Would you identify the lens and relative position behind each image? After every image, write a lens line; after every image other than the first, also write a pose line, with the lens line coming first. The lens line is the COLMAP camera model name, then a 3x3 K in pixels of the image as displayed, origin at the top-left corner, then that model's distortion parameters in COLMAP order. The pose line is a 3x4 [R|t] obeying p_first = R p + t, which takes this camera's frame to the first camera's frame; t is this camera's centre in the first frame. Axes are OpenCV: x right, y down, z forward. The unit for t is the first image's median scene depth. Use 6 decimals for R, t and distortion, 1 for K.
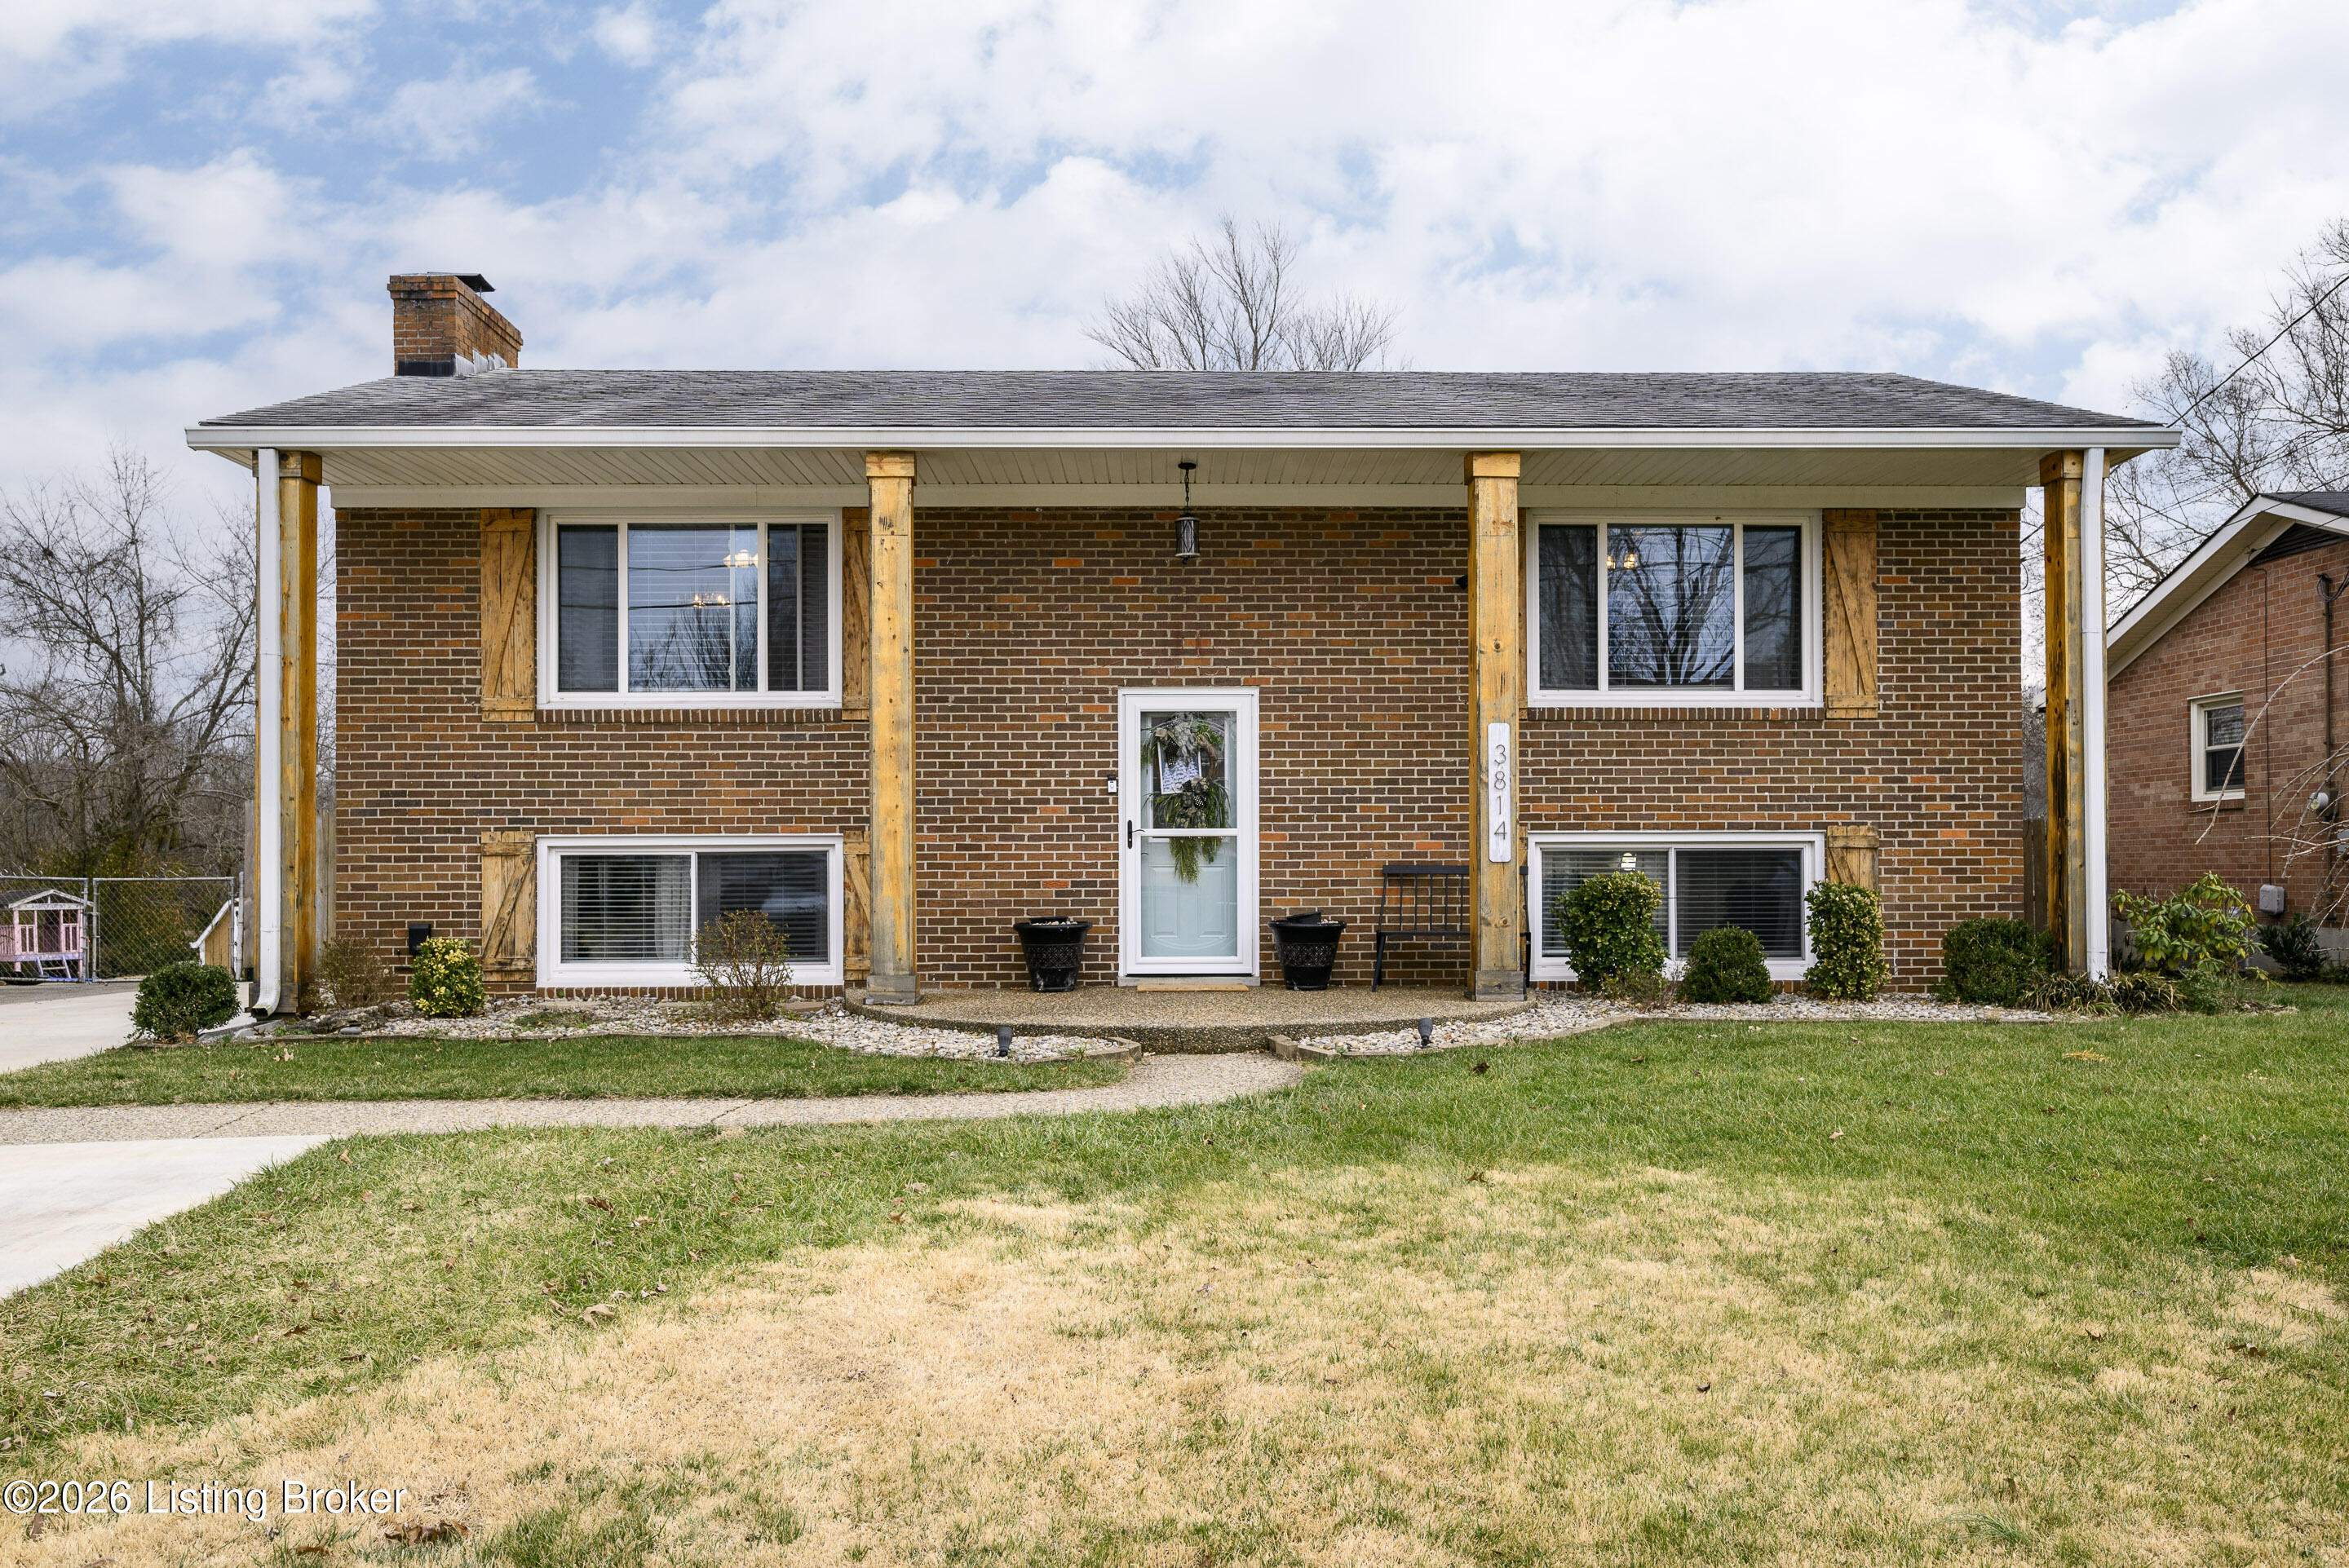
lens RADIAL K [[1986.0, 0, 1173.9], [0, 1986.0, 839.0], [0, 0, 1]] dist [0.006679, 0.006979]
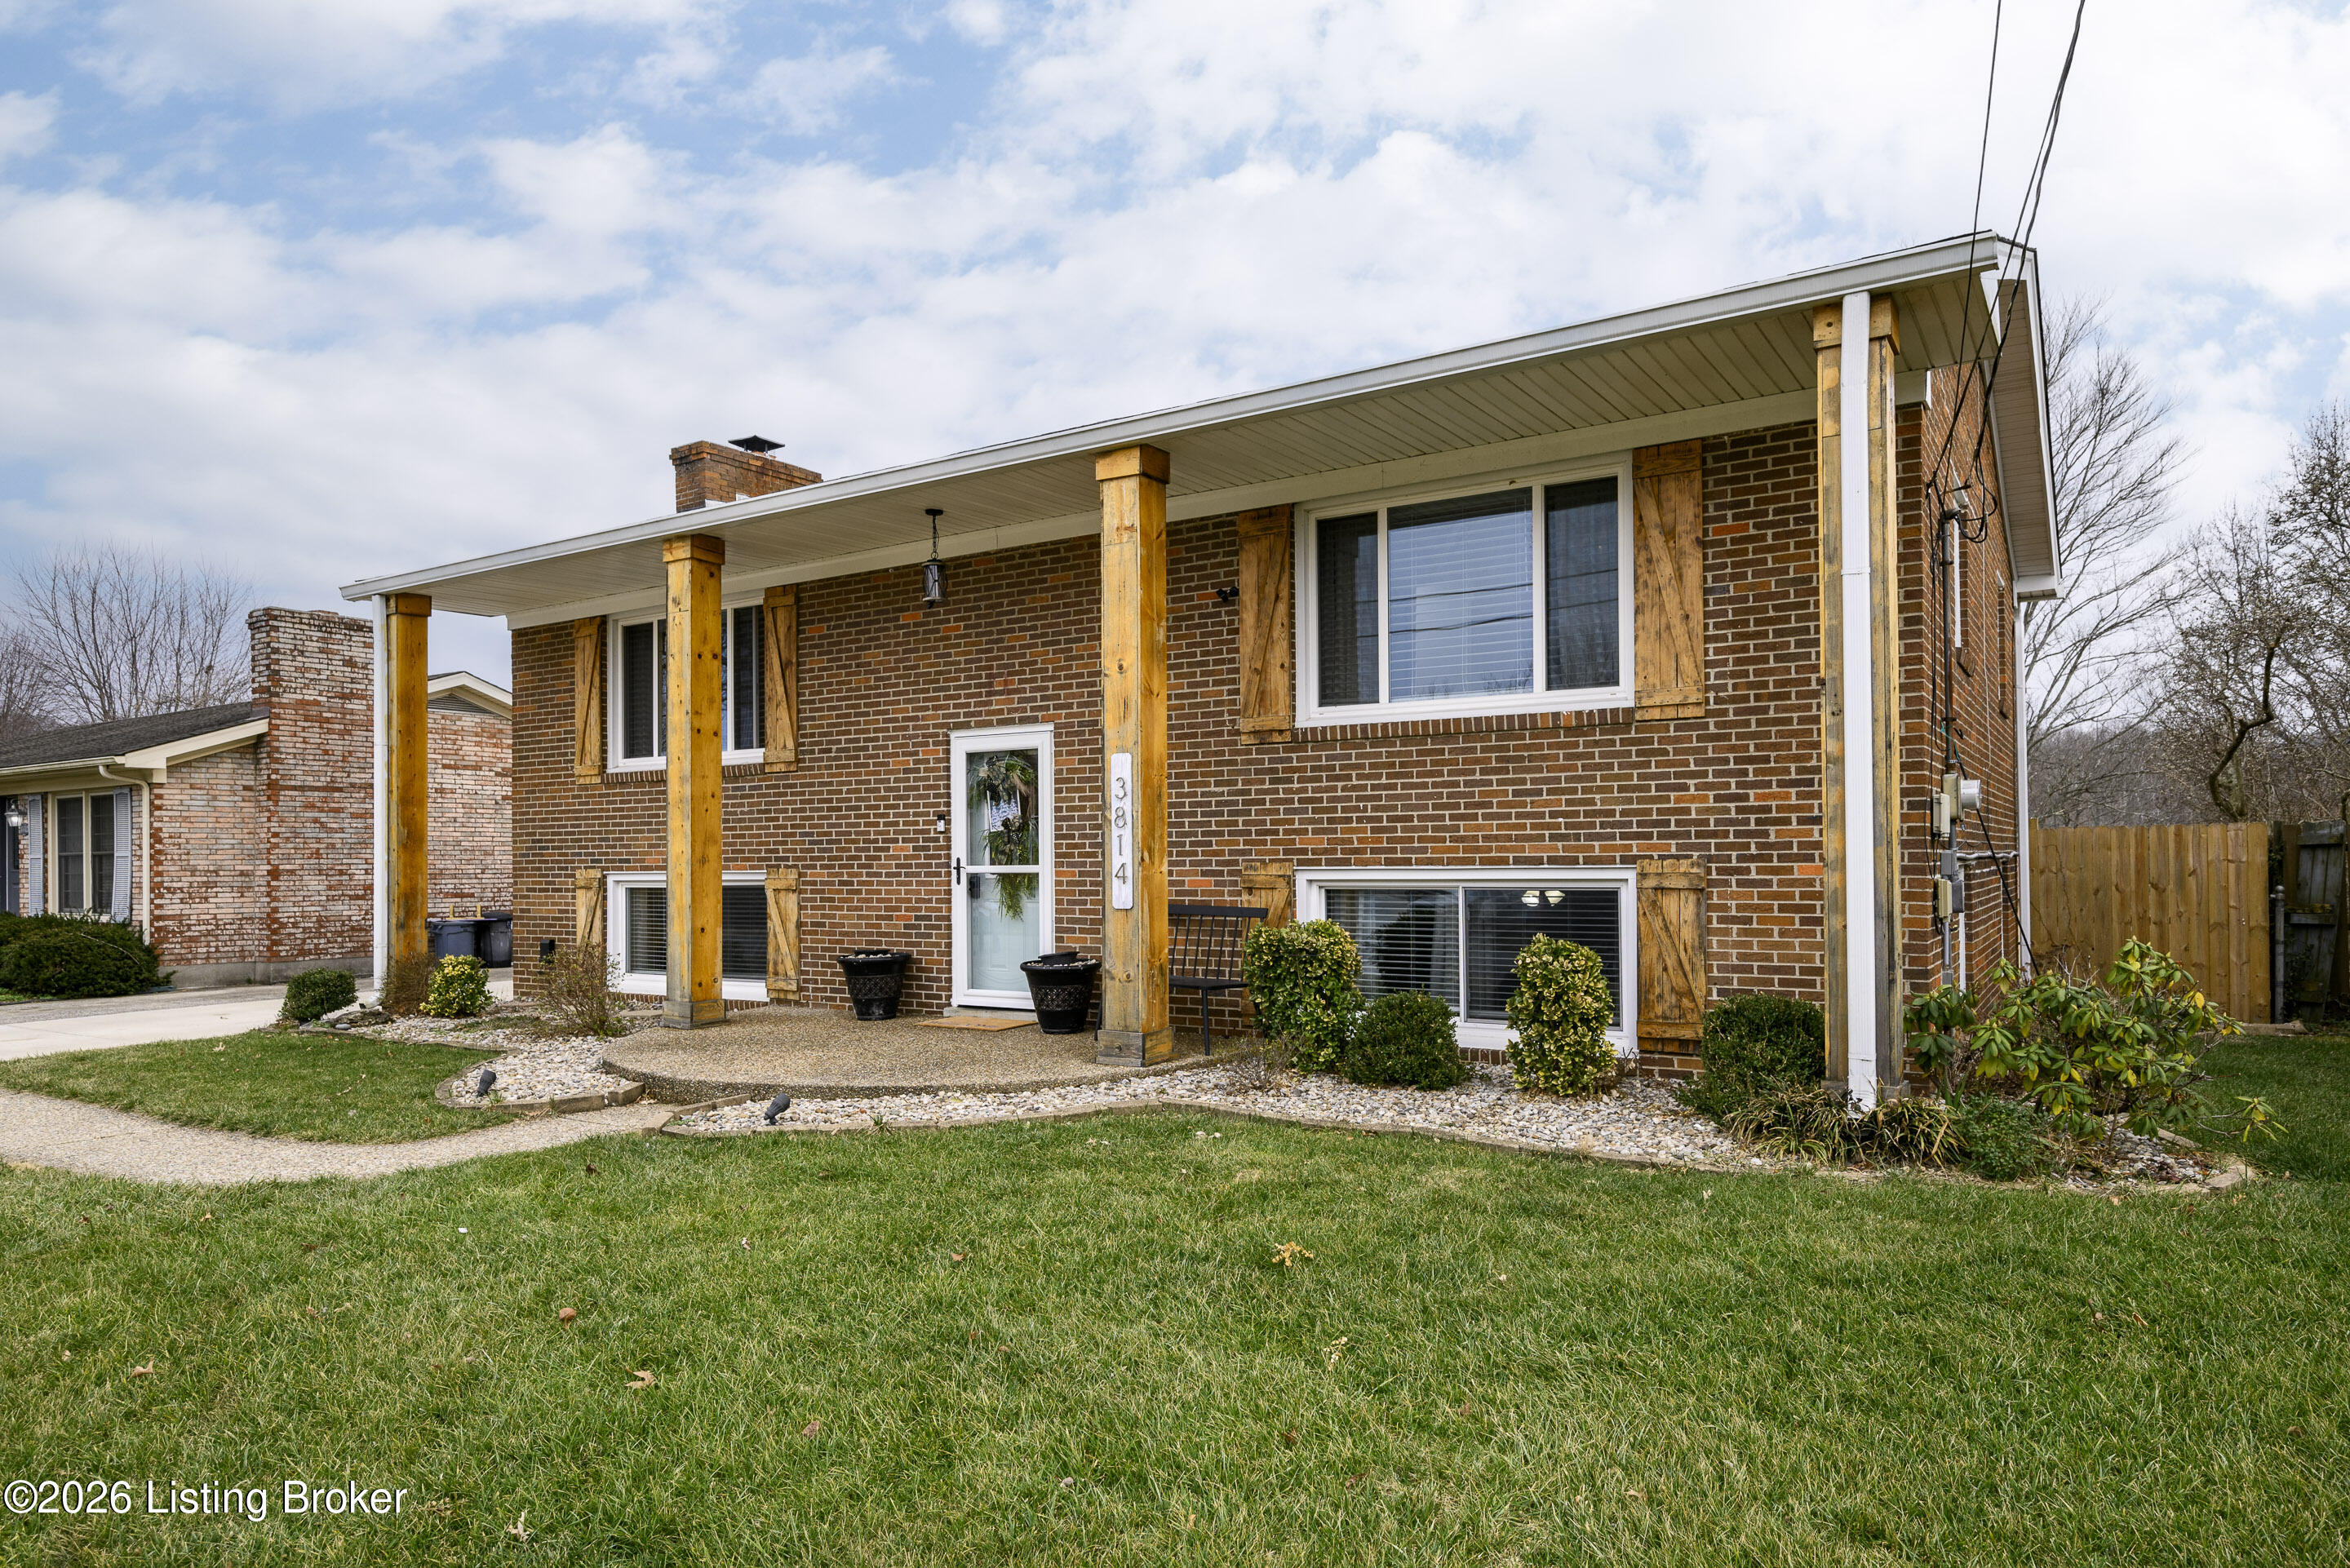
lens RADIAL K [[1466.9, 0, 1152.2], [0, 1466.9, 844.3], [0, 0, 1]] dist [0.003299, 0.000197]
pose [[0.817861, -0.010394, -0.575322, 0.505038], [0.016350, 0.999853, 0.005179, -0.018776], [0.575184, -0.013642, 0.817911, 0.427169]]
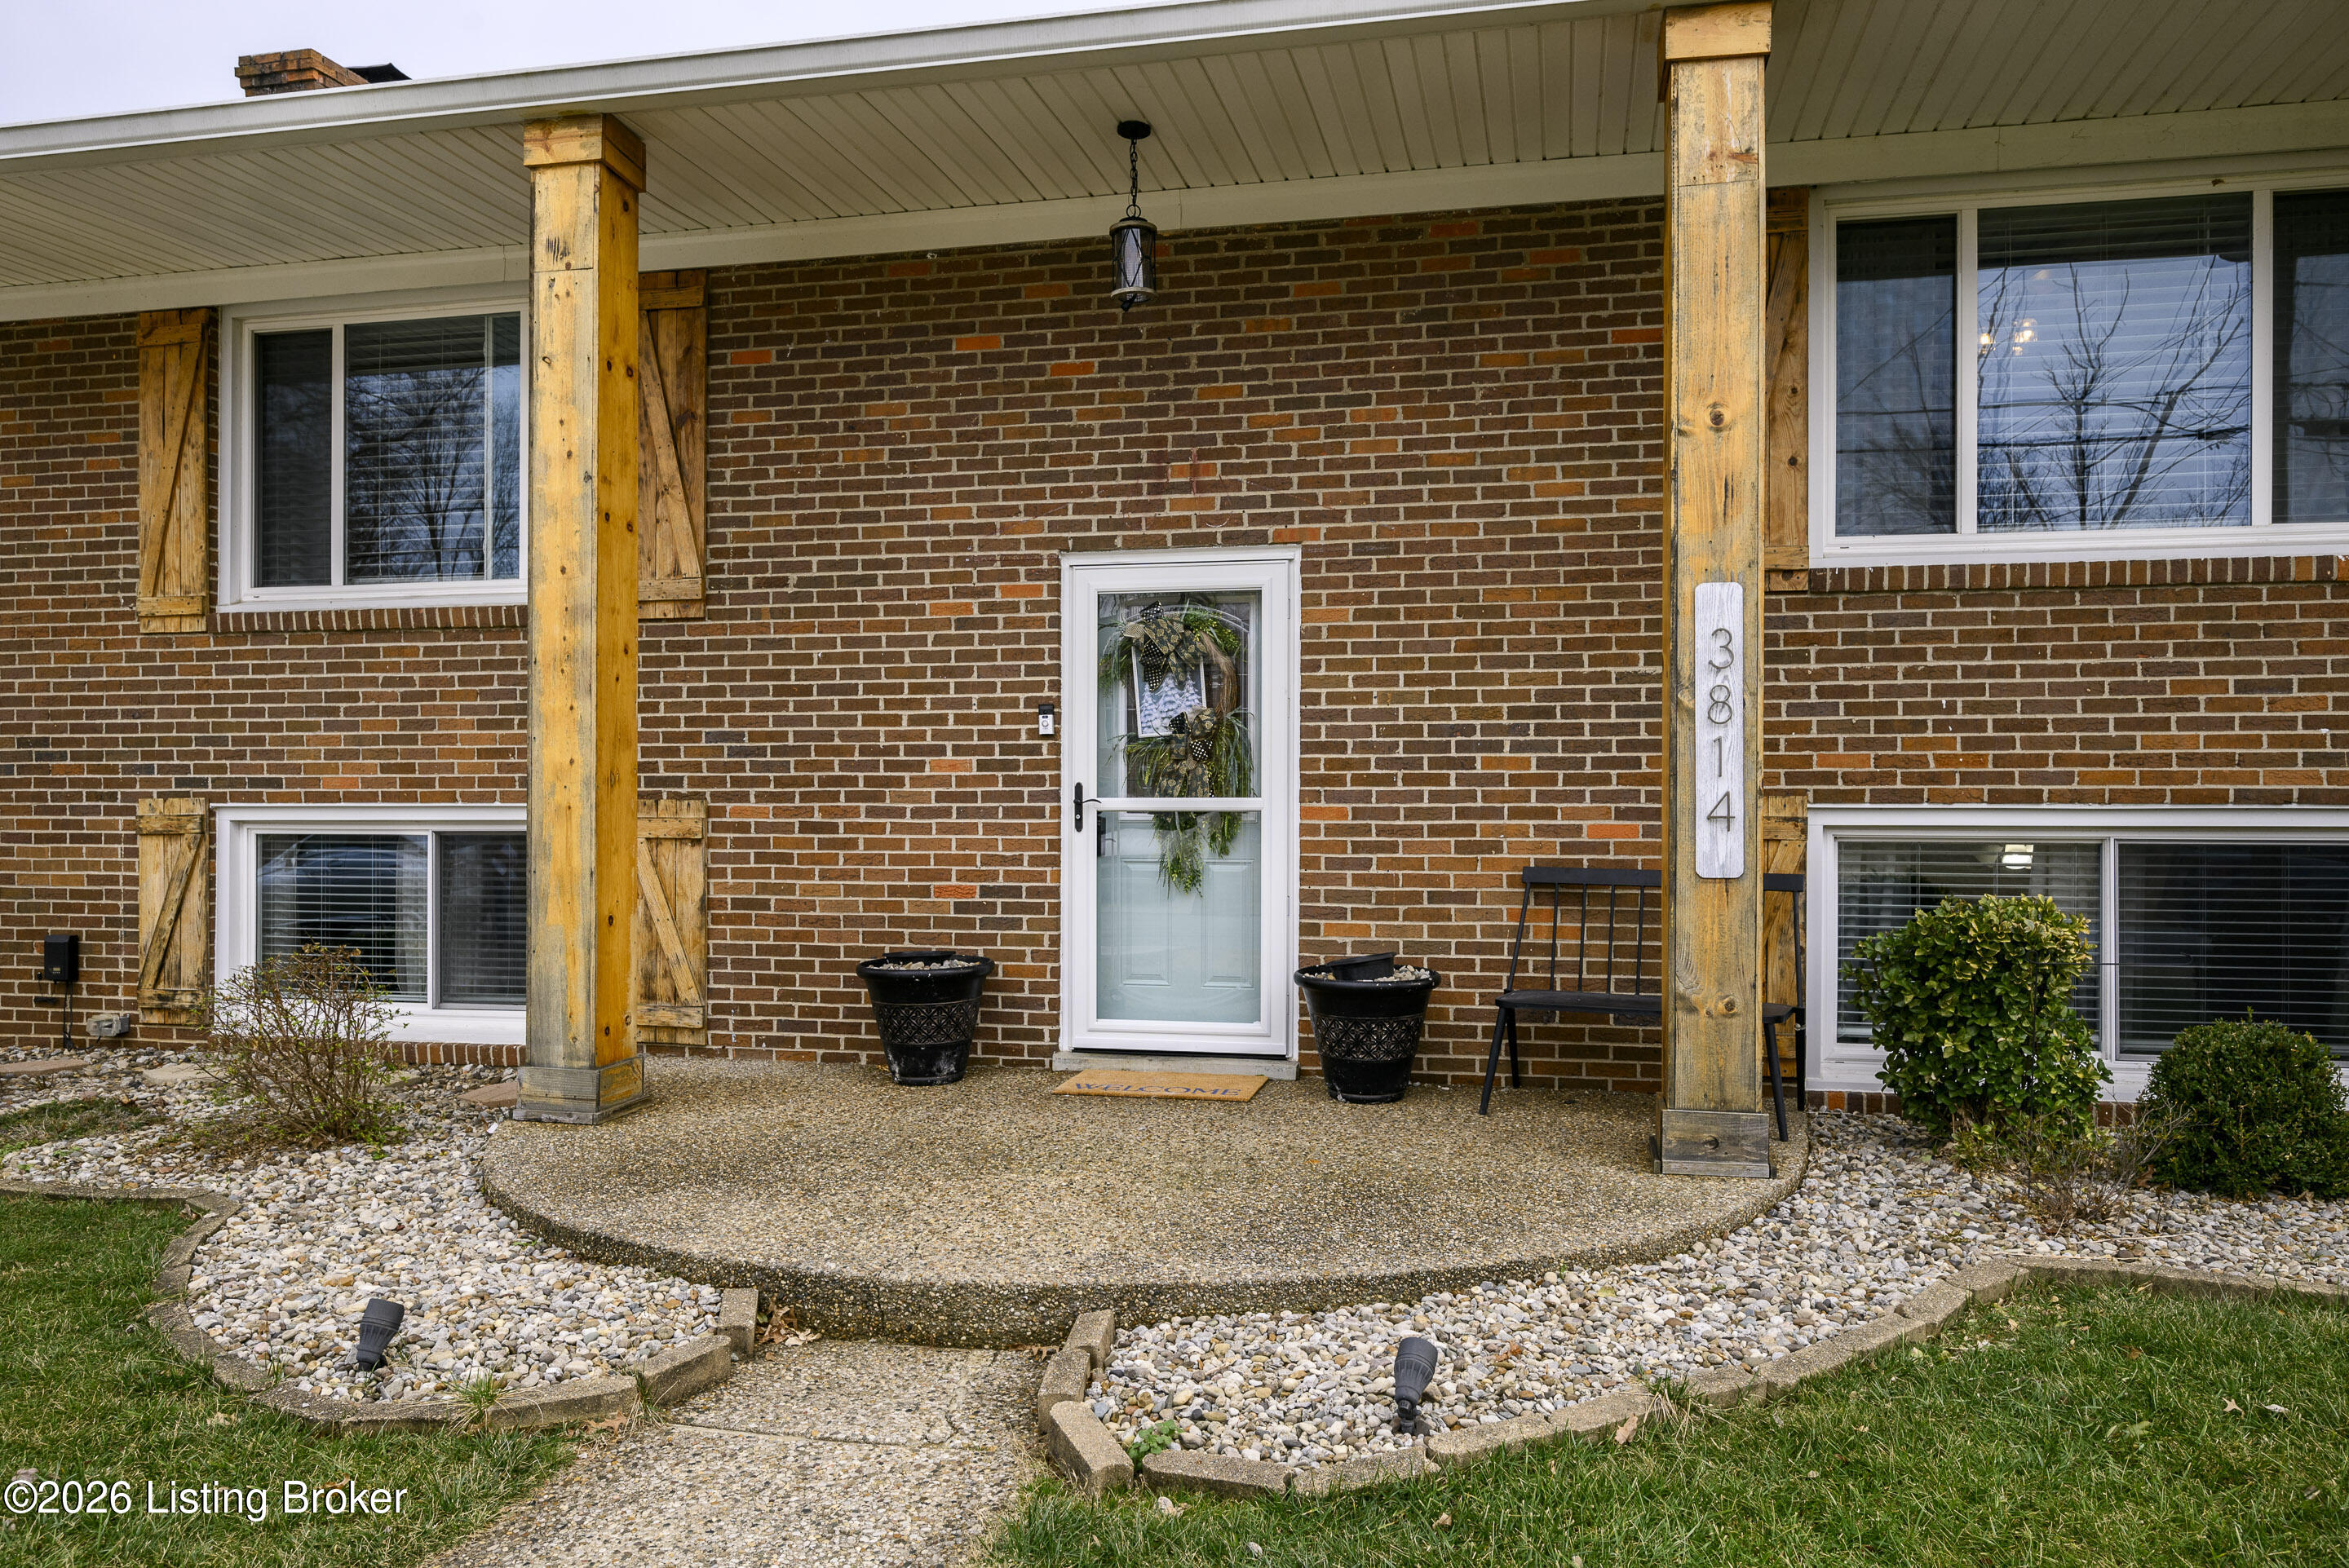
lens RADIAL K [[1662.2, 0, 1180.1], [0, 1662.2, 803.2], [0, 0, 1]] dist [-0.004289, 0.006124]
pose [[0.971053, 0.004853, -0.238814, 0.122209], [-0.001110, 0.999874, 0.015805, -0.011153], [0.238861, -0.015082, 0.970937, 0.535908]]
